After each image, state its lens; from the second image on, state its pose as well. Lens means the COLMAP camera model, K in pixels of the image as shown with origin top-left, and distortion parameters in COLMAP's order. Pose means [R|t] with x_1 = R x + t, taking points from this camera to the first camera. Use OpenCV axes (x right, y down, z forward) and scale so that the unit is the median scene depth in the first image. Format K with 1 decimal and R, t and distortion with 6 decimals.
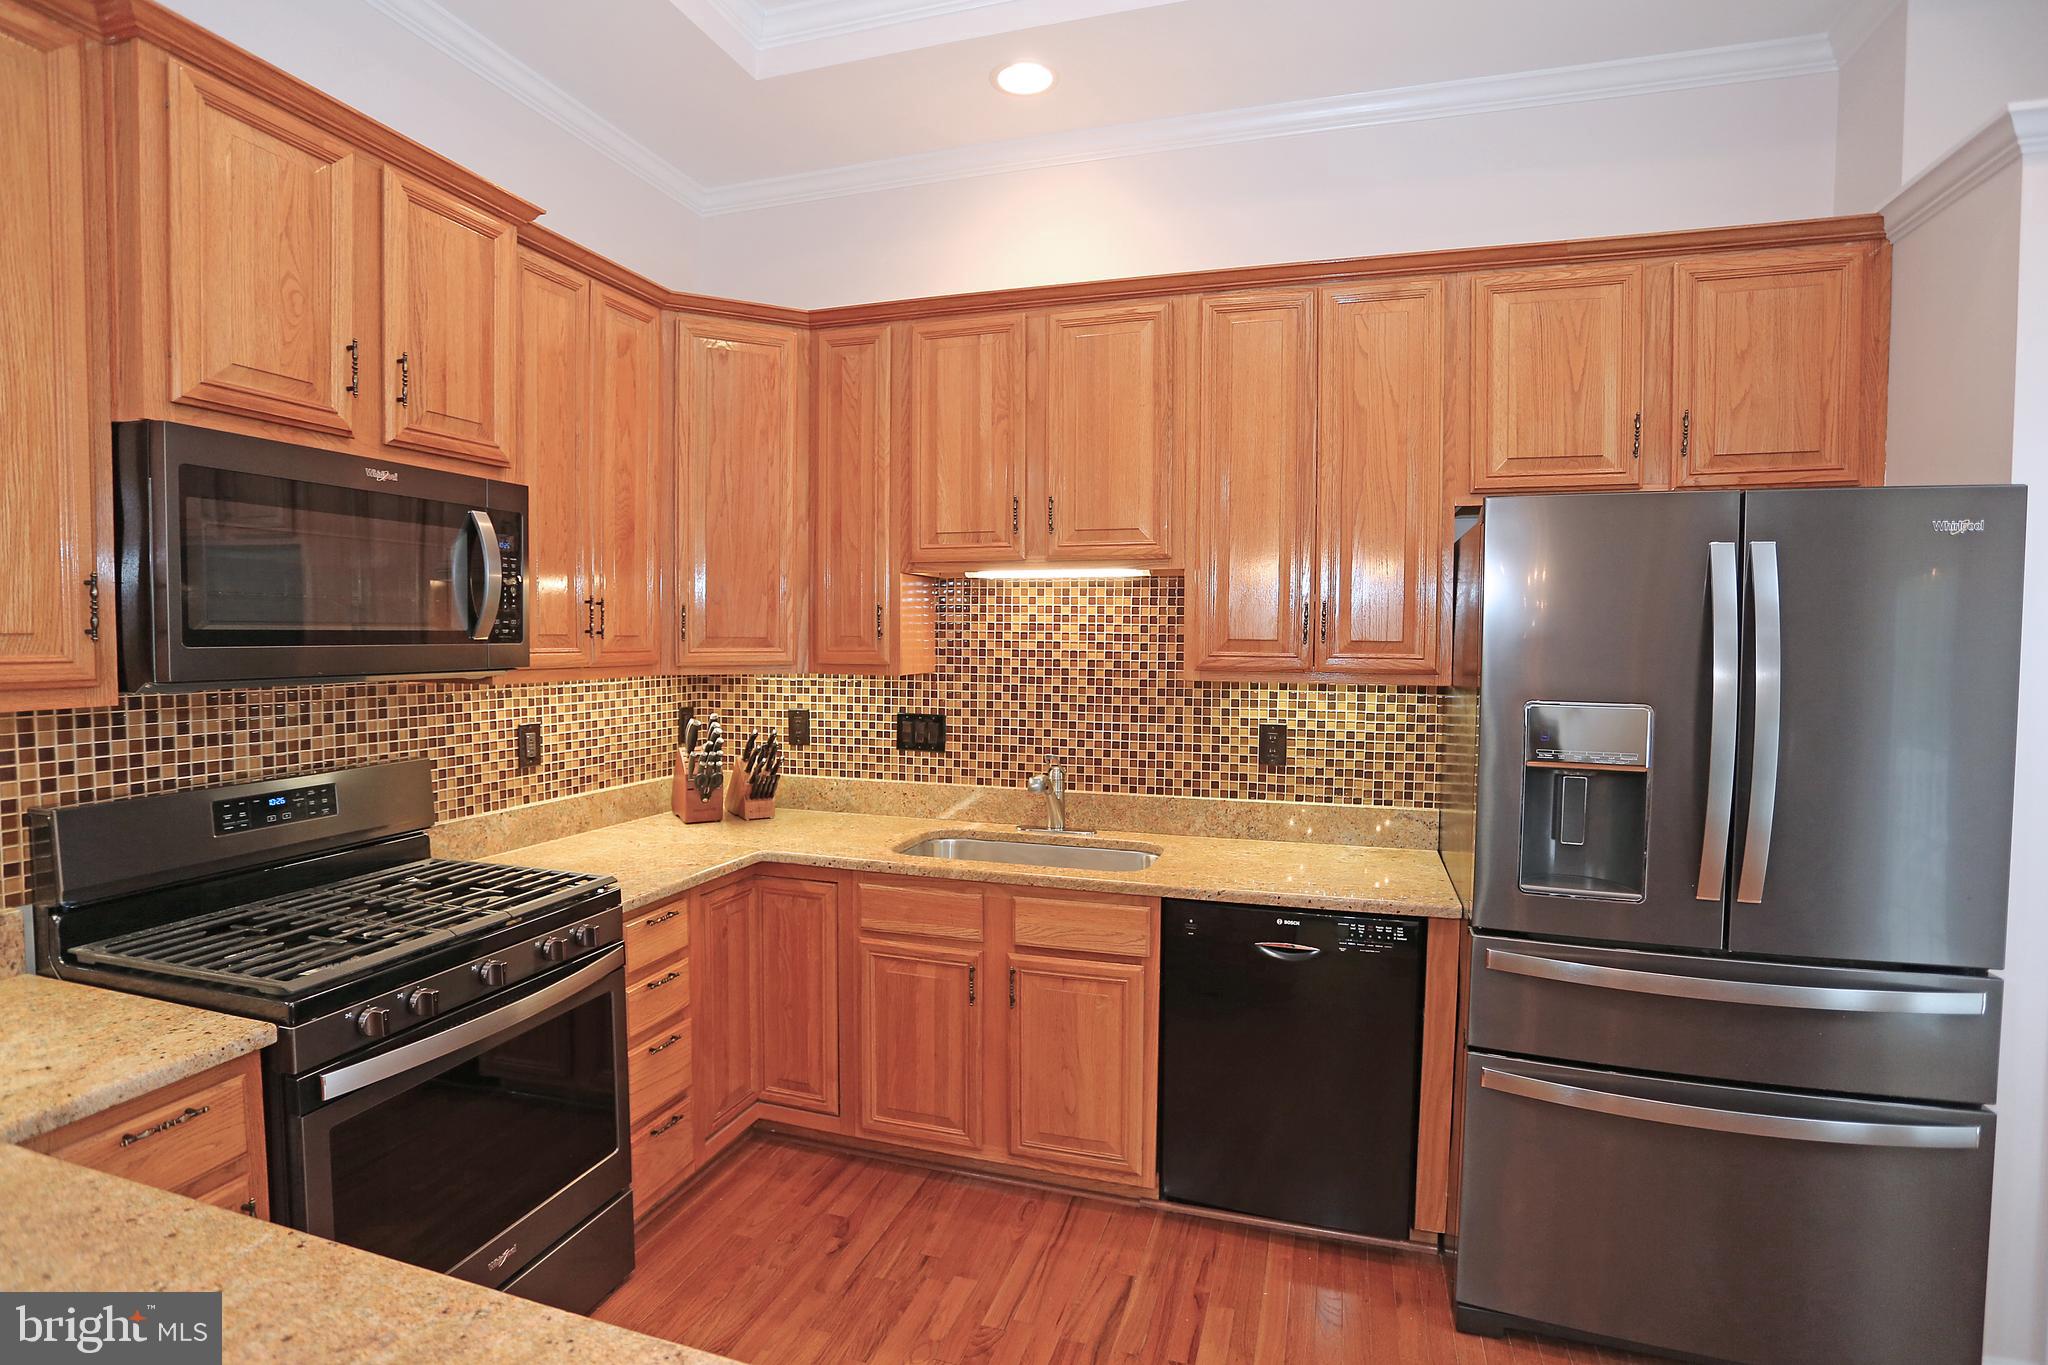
lens RADIAL K [[1001.5, 0, 1017.4], [0, 1001.5, 674.5], [0, 0, 1]] dist [-0.078048, 0.035362]
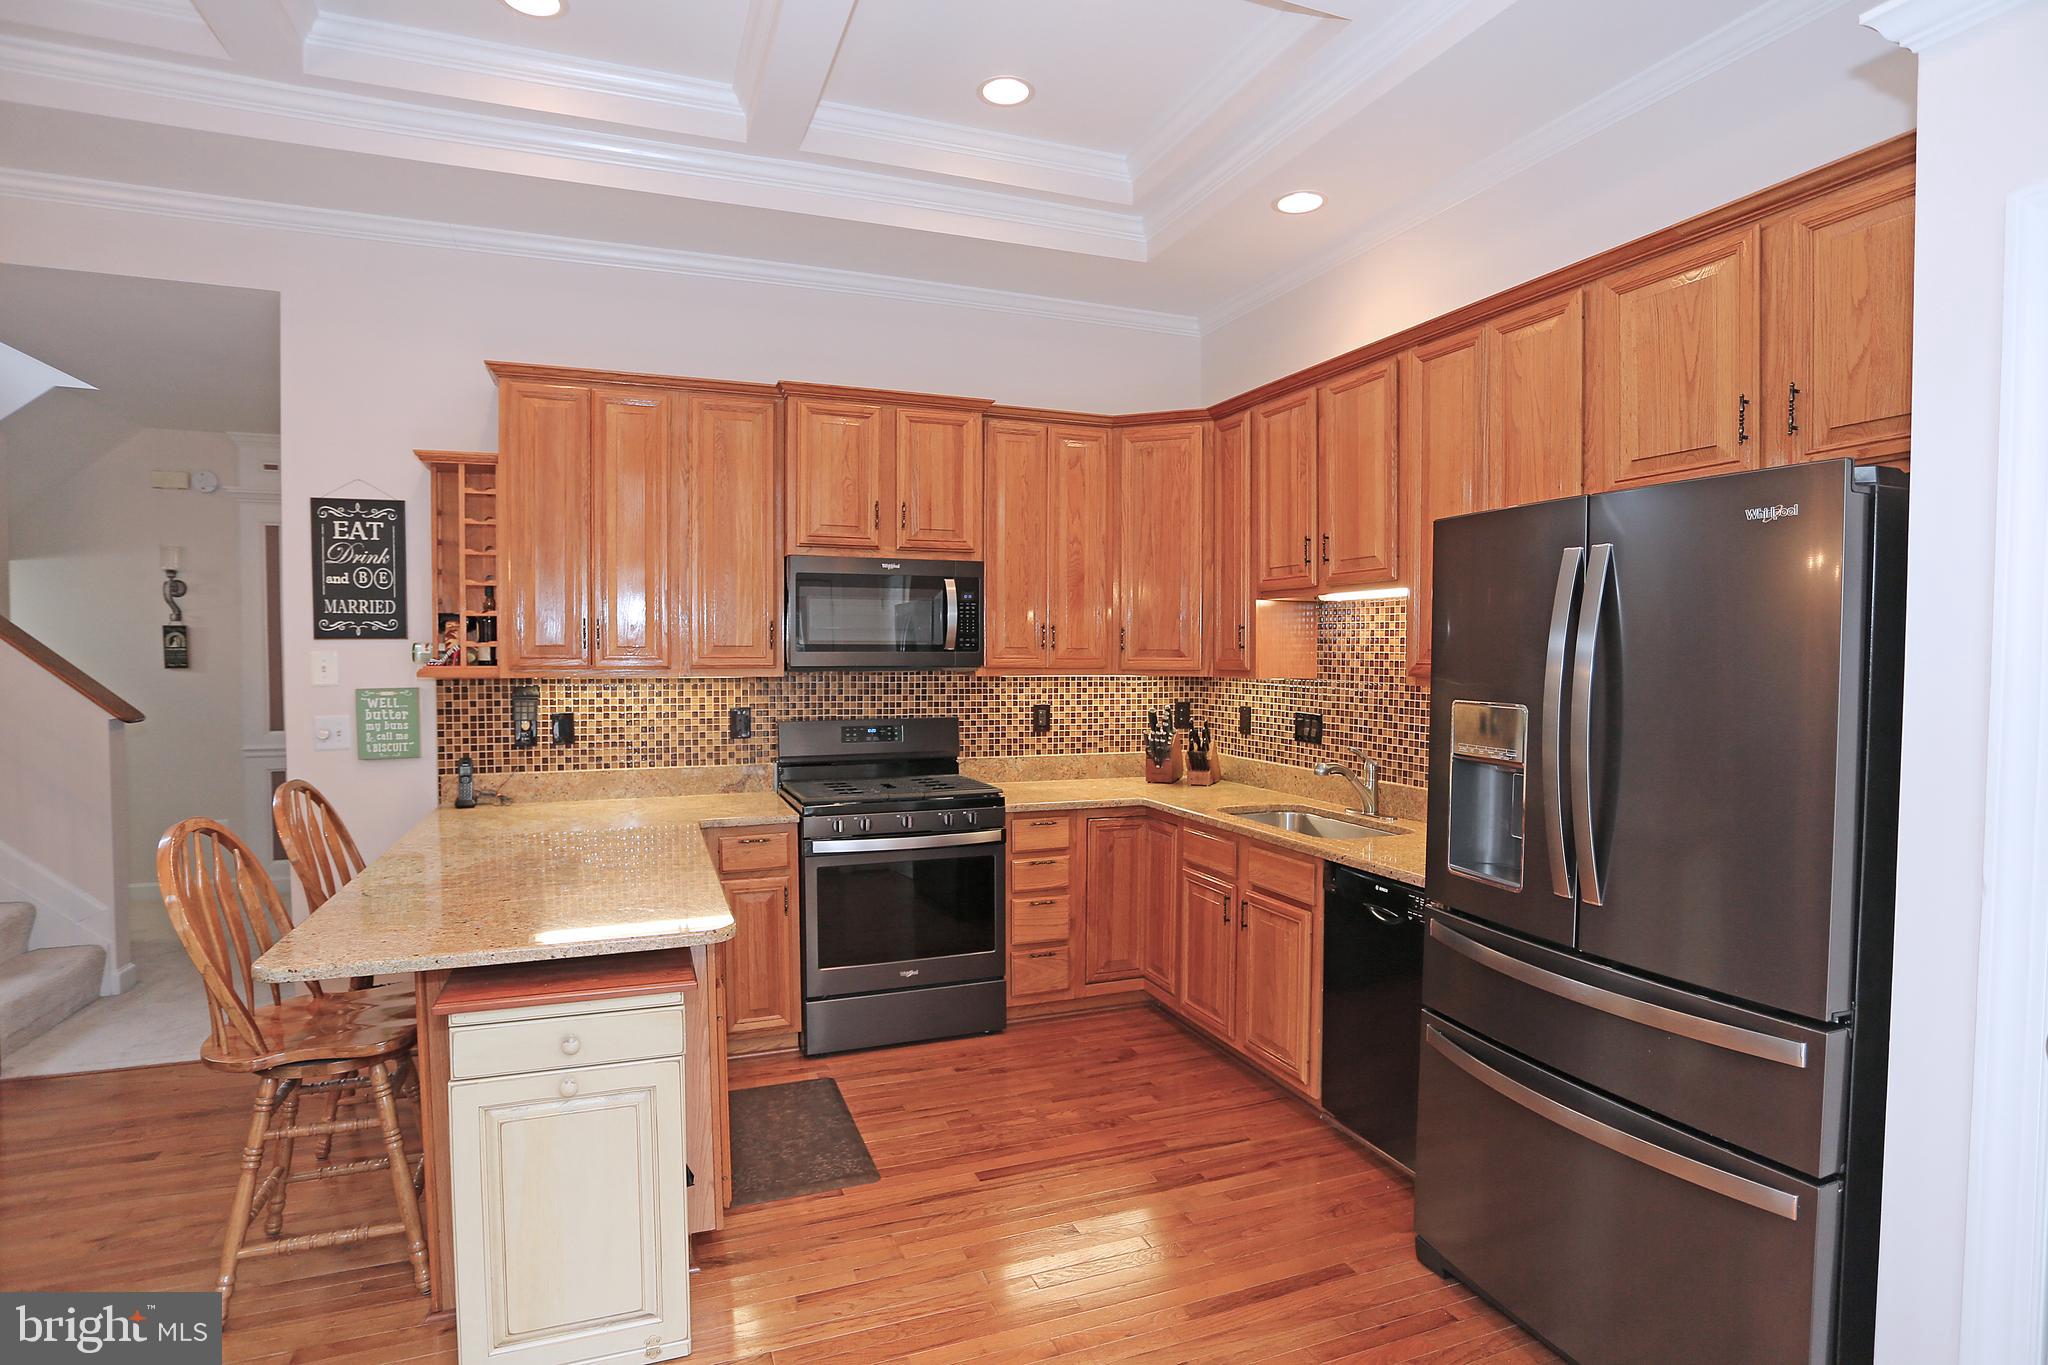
lens RADIAL K [[1051.3, 0, 1037.4], [0, 1051.3, 688.4], [0, 0, 1]] dist [-0.085536, 0.042843]
pose [[0.636177, 0.023264, -0.771193, 0.761627], [-0.031219, 0.999503, 0.004398, 0.016228], [0.770912, 0.021279, 0.636587, -0.079824]]
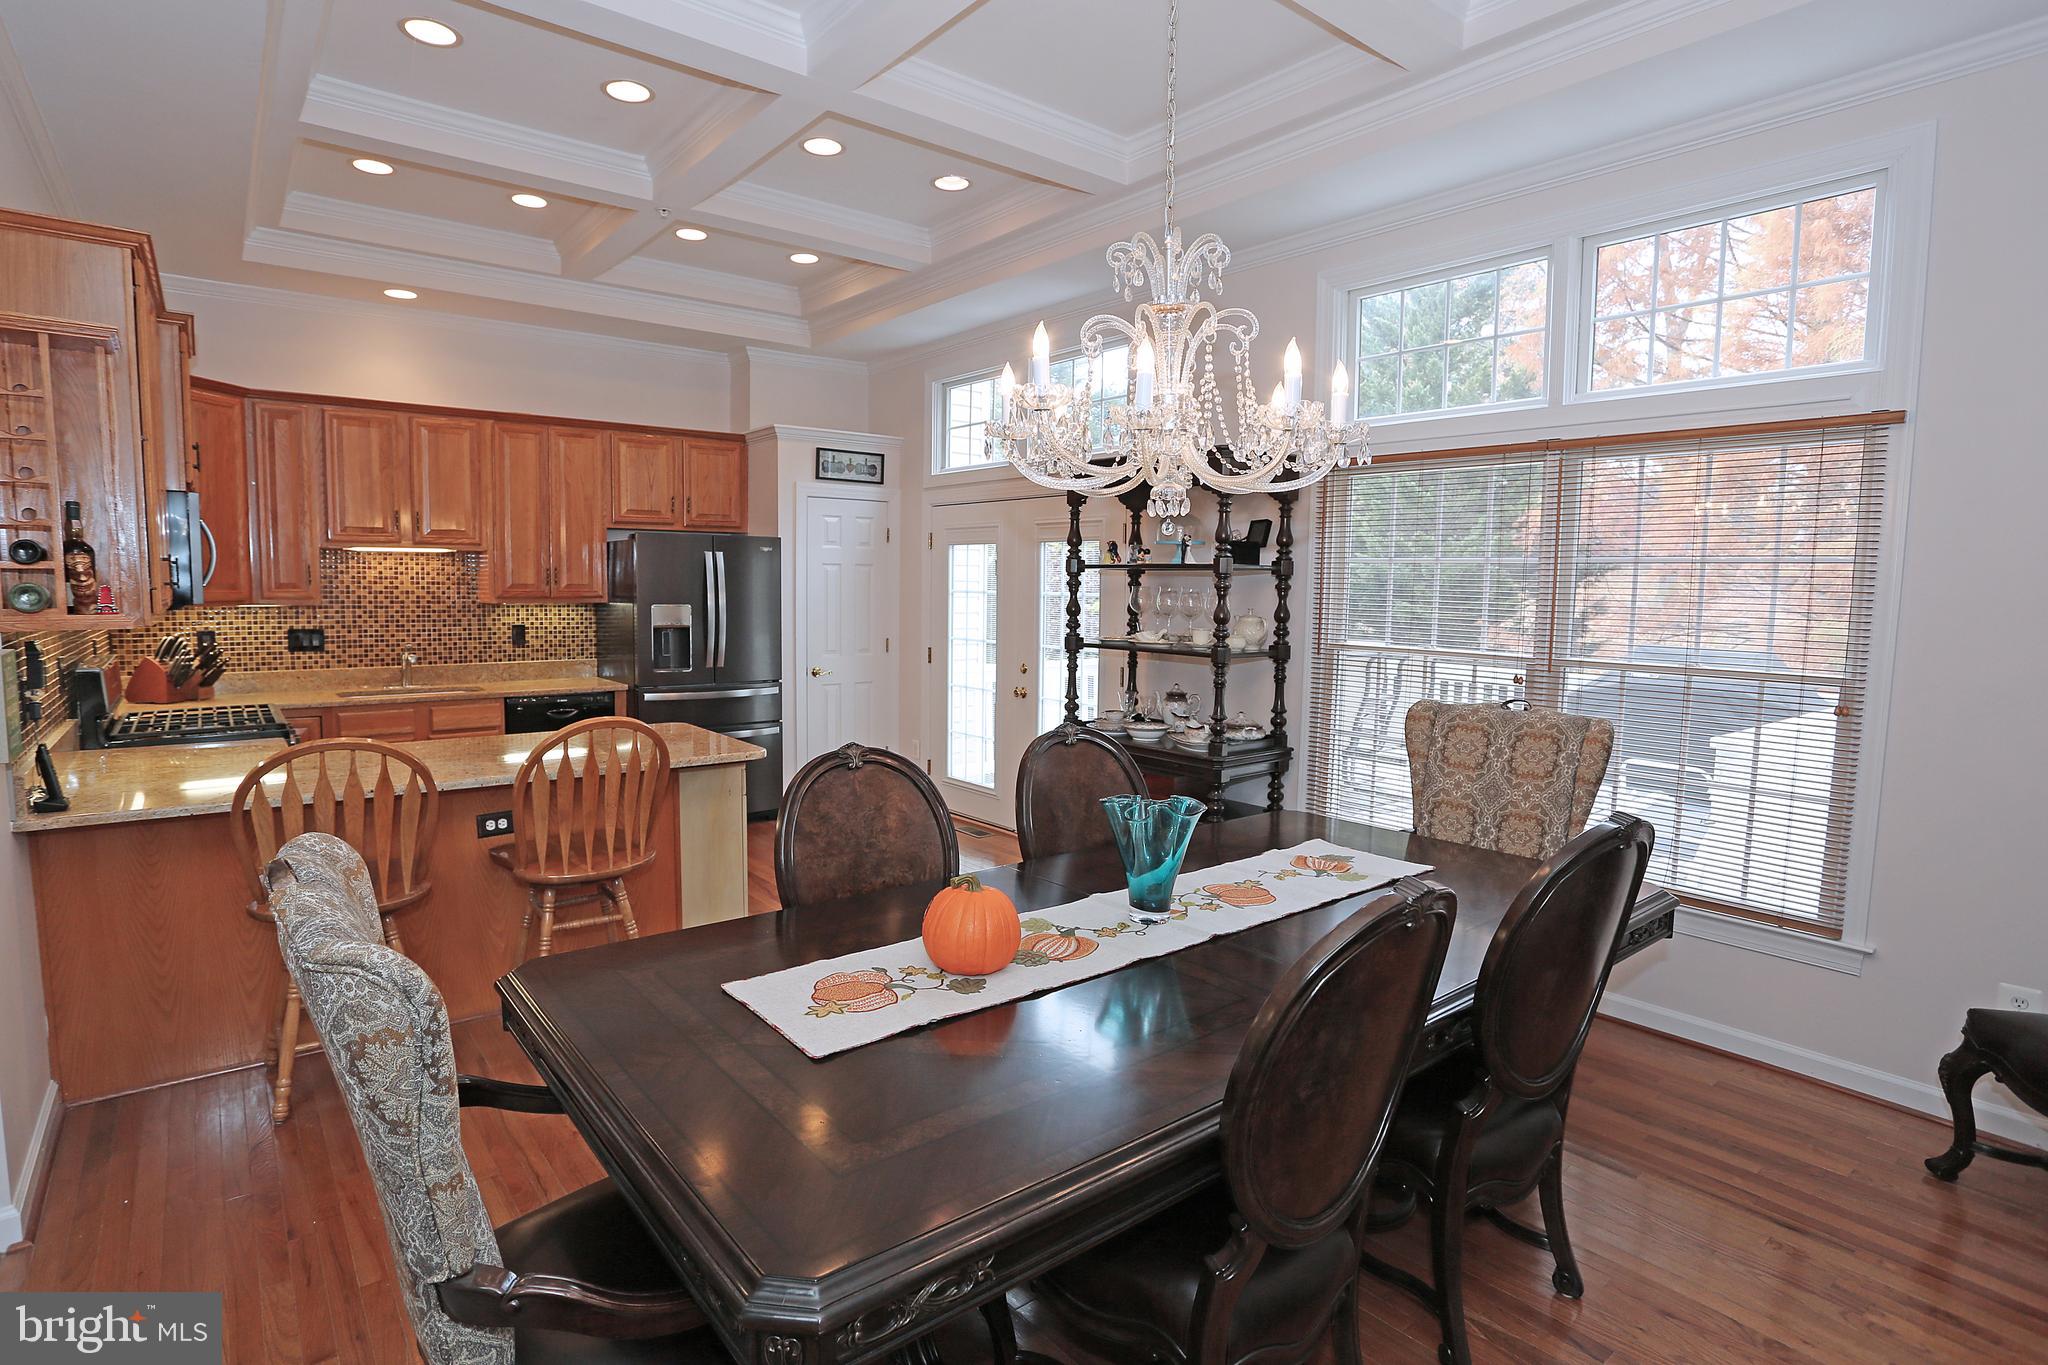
lens RADIAL K [[1040.4, 0, 985.4], [0, 1040.4, 671.6], [0, 0, 1]] dist [-0.061734, 0.031010]
pose [[0.571005, -0.072035, 0.817780, -0.953415], [0.028224, 0.997277, 0.068139, 0.029374], [-0.820461, -0.015827, 0.571483, -1.030962]]
